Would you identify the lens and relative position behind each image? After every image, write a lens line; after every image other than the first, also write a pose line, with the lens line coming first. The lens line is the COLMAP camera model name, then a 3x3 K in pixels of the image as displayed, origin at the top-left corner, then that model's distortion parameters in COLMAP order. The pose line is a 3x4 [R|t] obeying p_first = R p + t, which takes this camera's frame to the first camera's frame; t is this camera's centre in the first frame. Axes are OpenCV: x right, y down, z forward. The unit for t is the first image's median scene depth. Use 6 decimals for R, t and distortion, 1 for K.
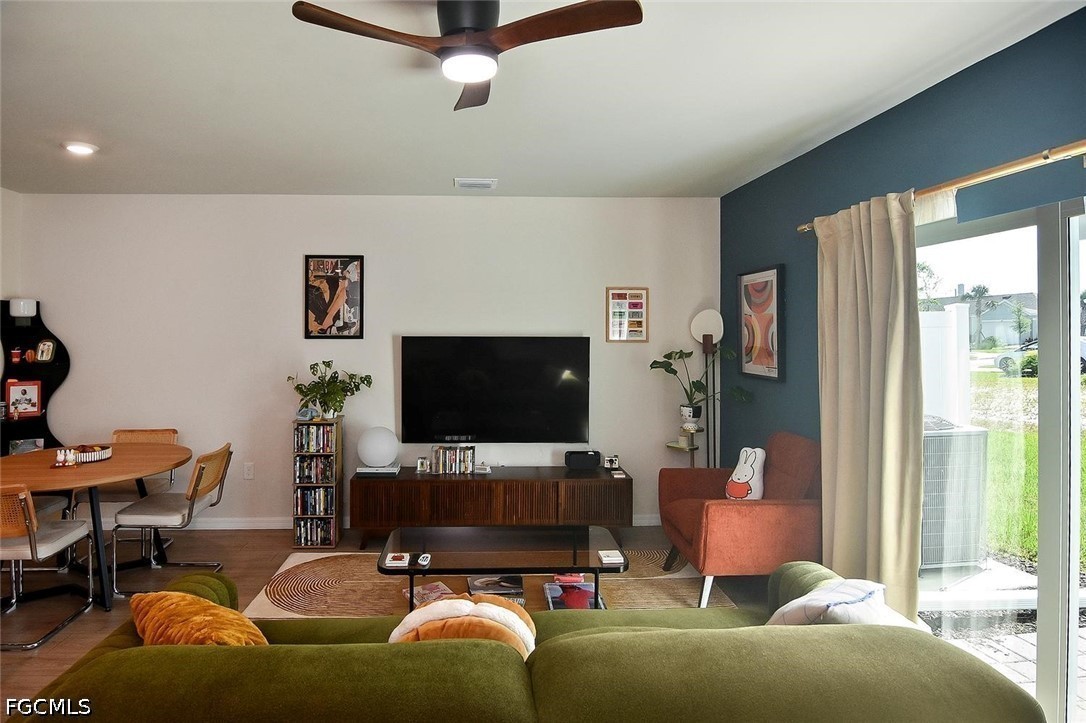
lens RADIAL K [[606.3, 0, 516.3], [0, 606.3, 316.7], [0, 0, 1]] dist [-0.015446, -0.003662]
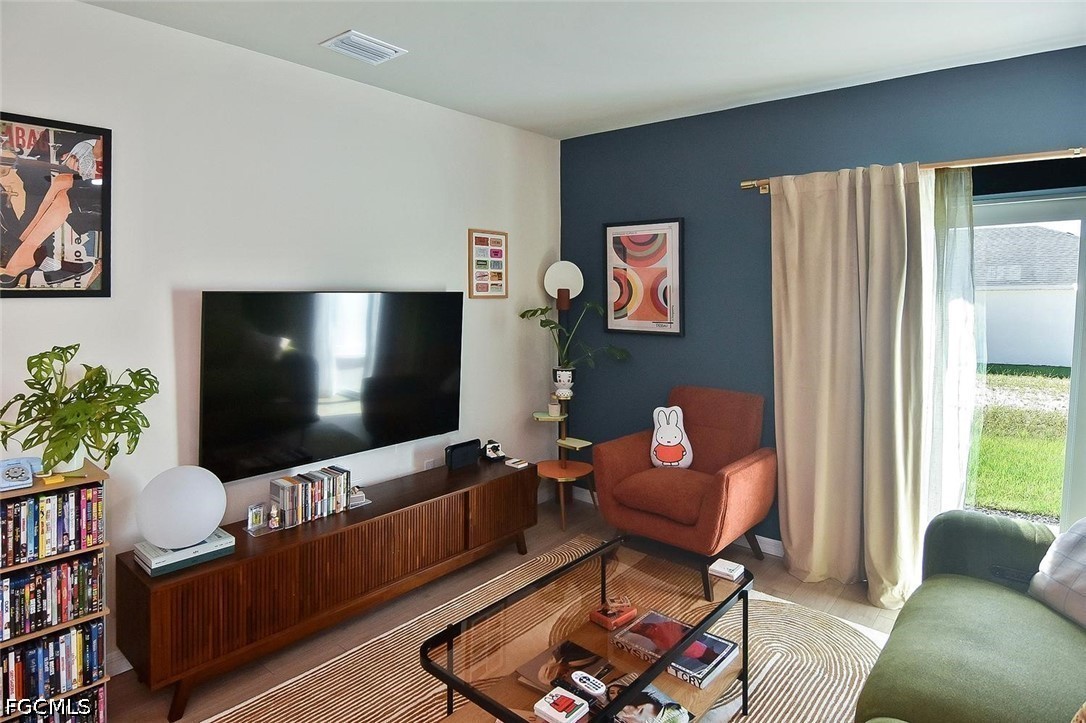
lens RADIAL K [[606.3, 0, 536.7], [0, 606.3, 276.3], [0, 0, 1]] dist [-0.015446, -0.003662]
pose [[0.684306, 0.015723, 0.729026, -0.393242], [-0.019174, 0.999810, -0.003565, 0.015316], [-0.728943, -0.011538, 0.684477, 0.427931]]
